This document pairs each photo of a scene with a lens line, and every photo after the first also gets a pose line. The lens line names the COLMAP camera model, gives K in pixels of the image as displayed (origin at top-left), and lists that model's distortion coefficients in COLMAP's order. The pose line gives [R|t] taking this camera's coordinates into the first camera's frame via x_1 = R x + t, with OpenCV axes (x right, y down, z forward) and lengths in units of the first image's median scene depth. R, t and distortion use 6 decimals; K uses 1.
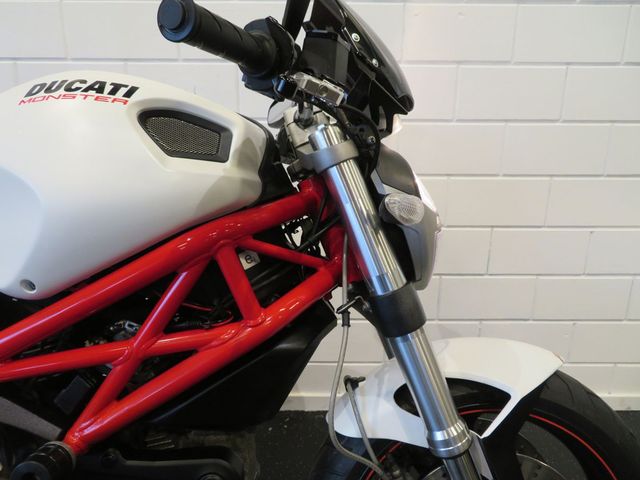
lens RADIAL K [[451.2, 0, 319.6], [0, 451.2, 241.8], [0, 0, 1]] dist [0.005572, 0.005796]
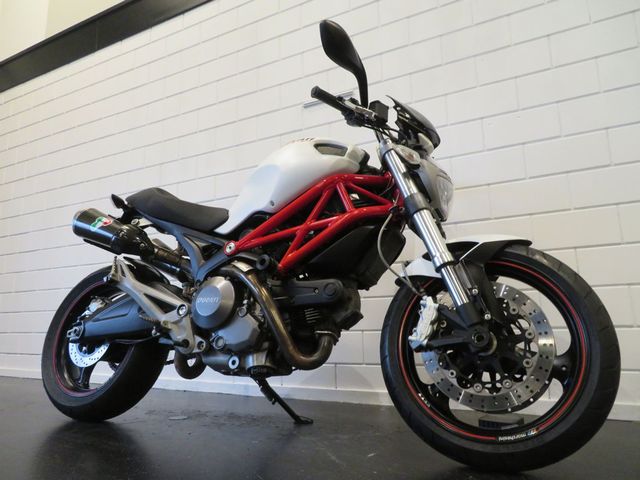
lens RADIAL K [[451.2, 0, 319.5], [0, 451.2, 239.4], [0, 0, 1]] dist [0.005572, 0.005796]
pose [[0.885084, -0.111816, -0.451801, 0.733529], [-0.095627, 0.906316, -0.411639, 1.248318], [0.455502, 0.407539, 0.791473, -0.842303]]
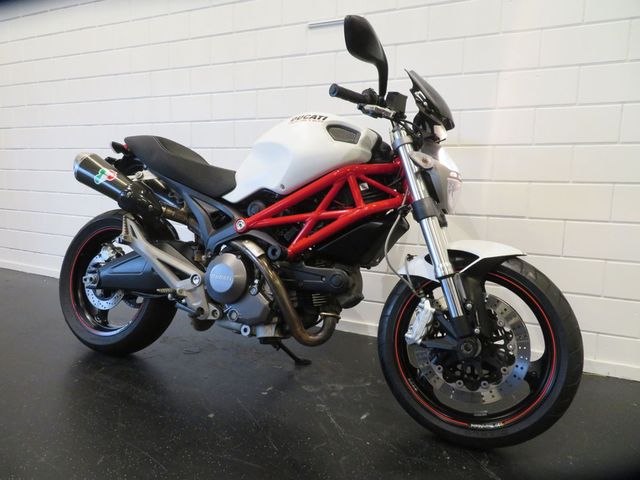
lens RADIAL K [[451.2, 0, 319.8], [0, 451.2, 235.3], [0, 0, 1]] dist [0.005572, 0.005796]
pose [[0.902323, 0.064018, -0.426279, 0.679541], [-0.127757, 0.984196, -0.122625, 0.626847], [0.411692, 0.165107, 0.896242, -1.192059]]
